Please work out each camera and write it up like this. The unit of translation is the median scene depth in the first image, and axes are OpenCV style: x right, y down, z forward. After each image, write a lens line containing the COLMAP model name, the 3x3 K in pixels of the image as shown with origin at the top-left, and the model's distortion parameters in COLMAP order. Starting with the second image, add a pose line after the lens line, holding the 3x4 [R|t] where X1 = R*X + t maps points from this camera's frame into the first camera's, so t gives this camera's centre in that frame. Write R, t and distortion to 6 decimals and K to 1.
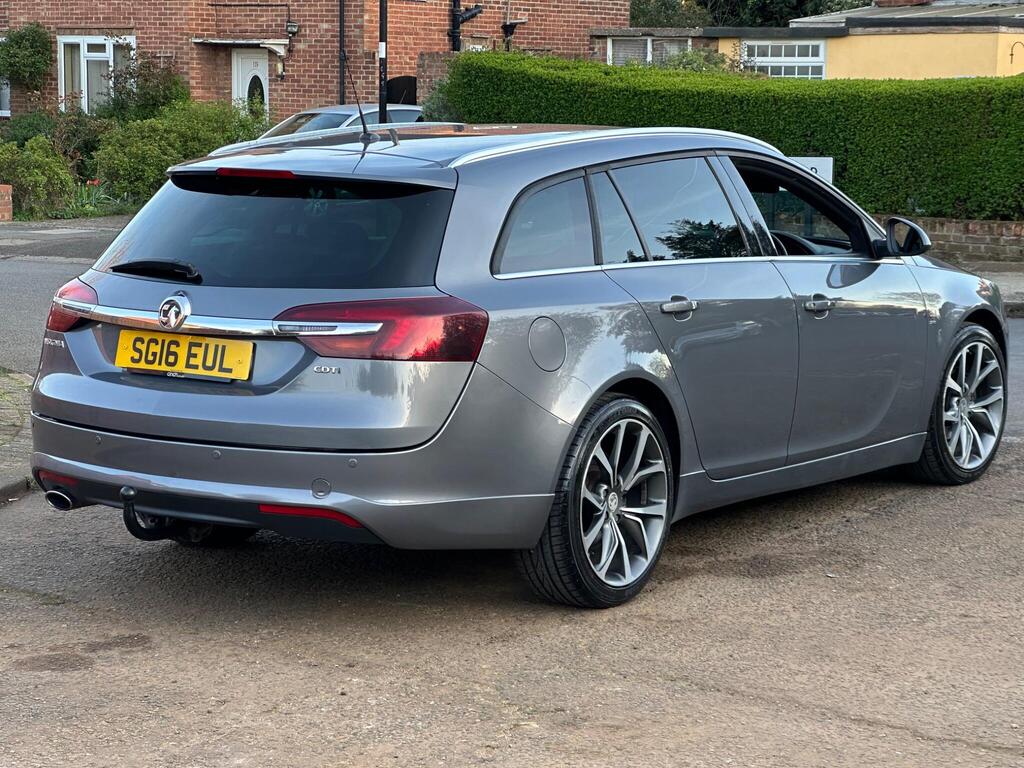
lens RADIAL K [[2308.7, 0, 514.4], [0, 2308.7, 383.6], [0, 0, 1]] dist [0.069942, 1.945799]
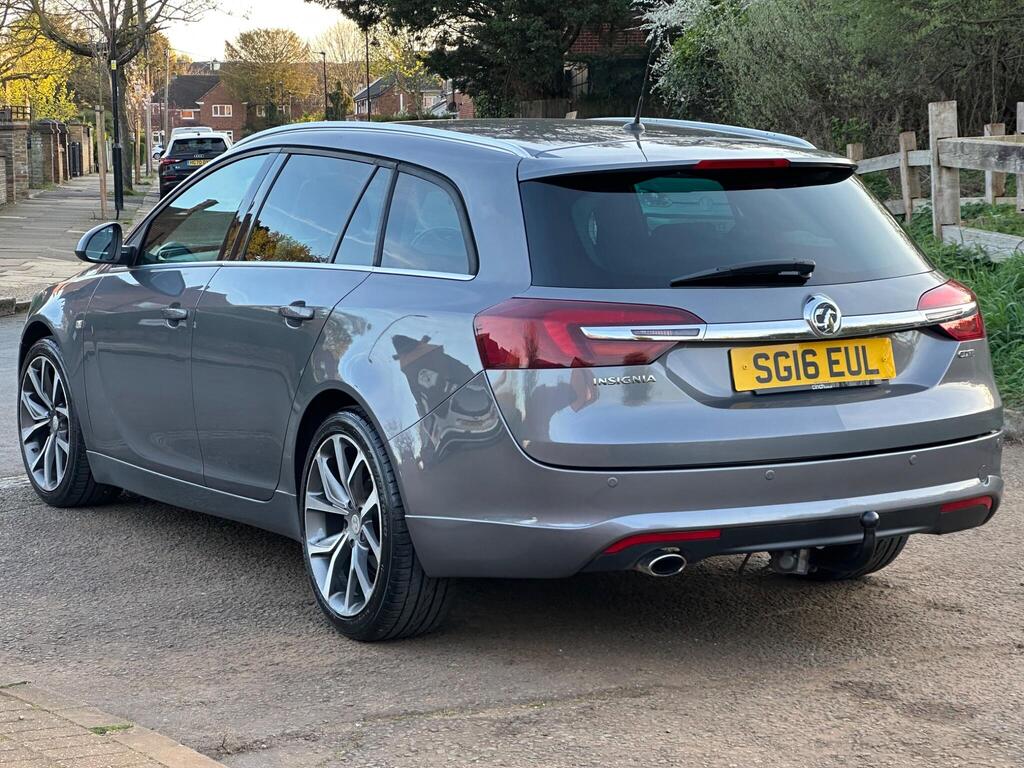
lens RADIAL K [[2308.7, 0, 514.4], [0, 2308.7, 383.6], [0, 0, 1]] dist [0.069942, 1.945799]
pose [[0.443586, -0.113787, 0.888979, -0.912721], [0.134522, 0.989124, 0.059481, -0.068102], [-0.886079, 0.093202, 0.454068, 0.640351]]
